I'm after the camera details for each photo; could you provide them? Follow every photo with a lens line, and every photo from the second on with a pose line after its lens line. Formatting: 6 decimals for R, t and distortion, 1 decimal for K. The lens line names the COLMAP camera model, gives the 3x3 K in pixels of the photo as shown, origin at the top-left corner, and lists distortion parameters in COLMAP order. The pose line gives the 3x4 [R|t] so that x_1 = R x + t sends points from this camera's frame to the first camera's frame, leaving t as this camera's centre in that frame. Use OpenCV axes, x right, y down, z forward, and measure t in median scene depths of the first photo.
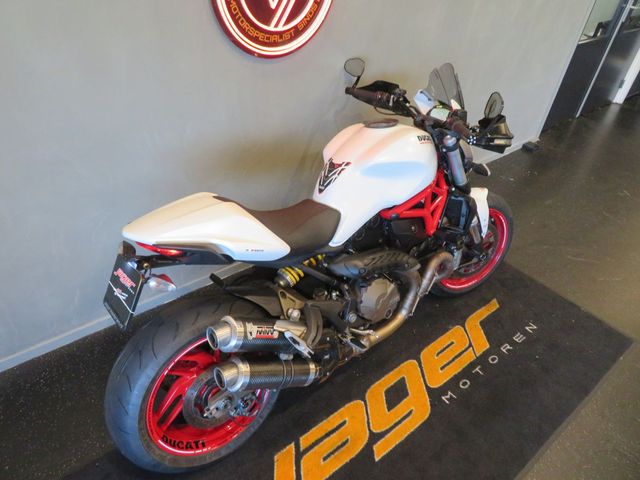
lens RADIAL K [[460.2, 0, 316.7], [0, 460.2, 238.5], [0, 0, 1]] dist [-0.016014, 0.012660]
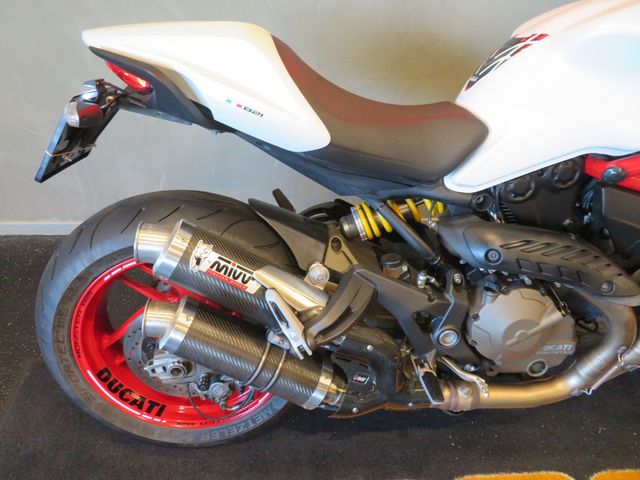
lens RADIAL K [[460.2, 0, 314.9], [0, 460.2, 240.2], [0, 0, 1]] dist [-0.016014, 0.012660]
pose [[0.811613, 0.325341, -0.485219, 0.165036], [-0.325639, 0.941520, 0.086604, 0.069441], [0.485019, 0.087717, 0.870093, 0.446680]]
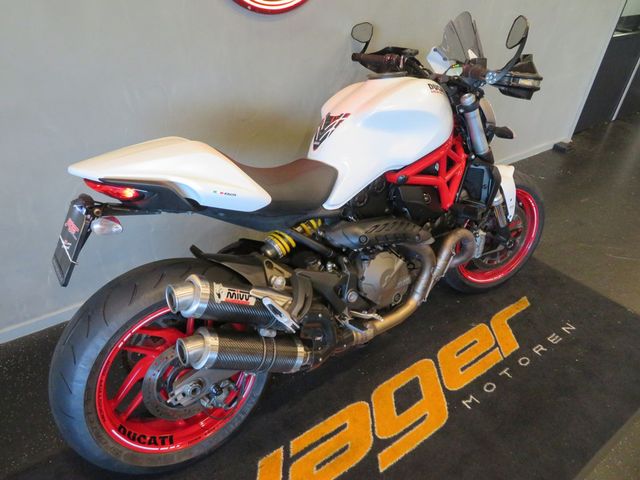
lens RADIAL K [[460.2, 0, 316.6], [0, 460.2, 239.7], [0, 0, 1]] dist [-0.016014, 0.012660]
pose [[0.998259, 0.006769, -0.058600, 0.058651], [-0.010481, 0.997941, -0.063273, 0.117313], [0.058051, 0.063777, 0.996274, 0.138525]]
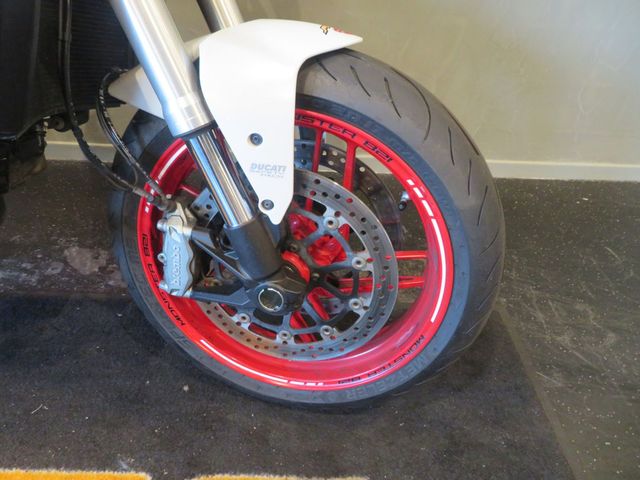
lens RADIAL K [[460.2, 0, 318.6], [0, 460.2, 238.2], [0, 0, 1]] dist [-0.016014, 0.012660]
pose [[0.785238, 0.352970, -0.508737, 0.651091], [-0.369874, 0.926305, 0.071783, -0.026664], [0.496583, 0.131802, 0.857924, 1.016143]]
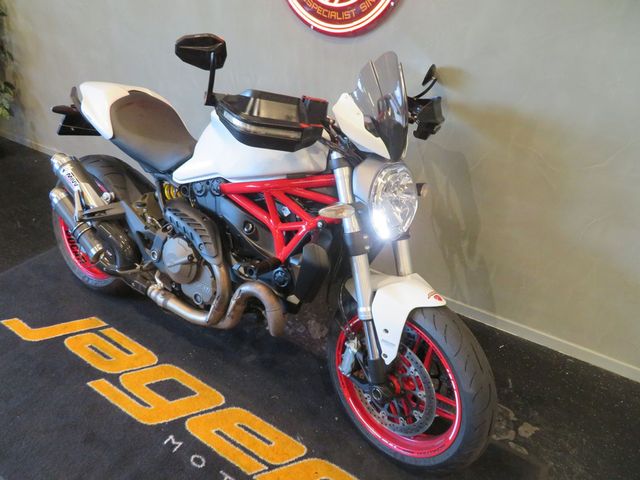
lens RADIAL K [[460.2, 0, 319.1], [0, 460.2, 239.5], [0, 0, 1]] dist [-0.016014, 0.012660]
pose [[0.312243, 0.436858, -0.843599, 0.969110], [-0.582137, 0.789732, 0.193495, -0.242419], [0.750747, 0.430673, 0.500899, 0.729368]]
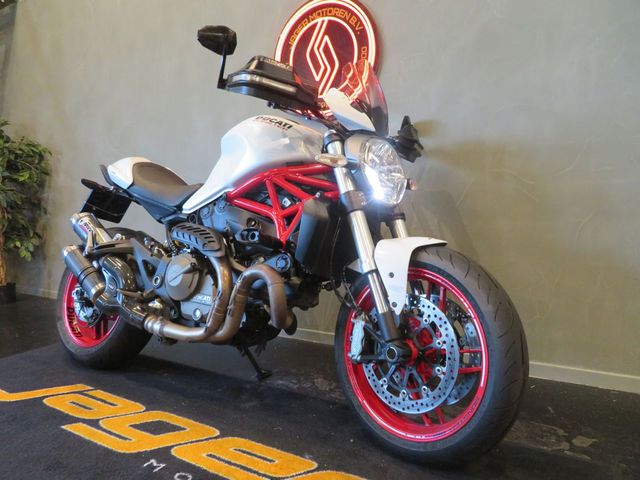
lens RADIAL K [[460.2, 0, 317.6], [0, 460.2, 237.4], [0, 0, 1]] dist [-0.016014, 0.012660]
pose [[0.312941, -0.032081, -0.949231, 1.085045], [-0.536860, 0.818473, -0.204653, 0.108547], [0.783485, 0.573649, 0.238911, 0.946777]]
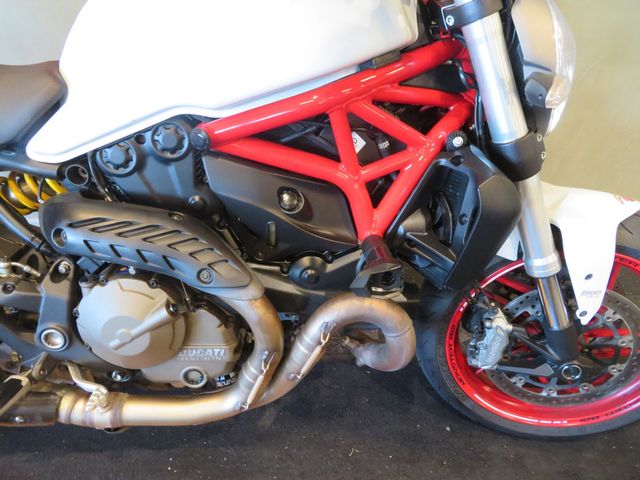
lens RADIAL K [[460.2, 0, 315.6], [0, 460.2, 237.1], [0, 0, 1]] dist [-0.016014, 0.012660]
pose [[0.807488, 0.305963, -0.504332, 0.449872], [-0.326002, 0.944007, 0.050738, -0.020917], [0.491616, 0.123443, 0.862018, 0.709471]]
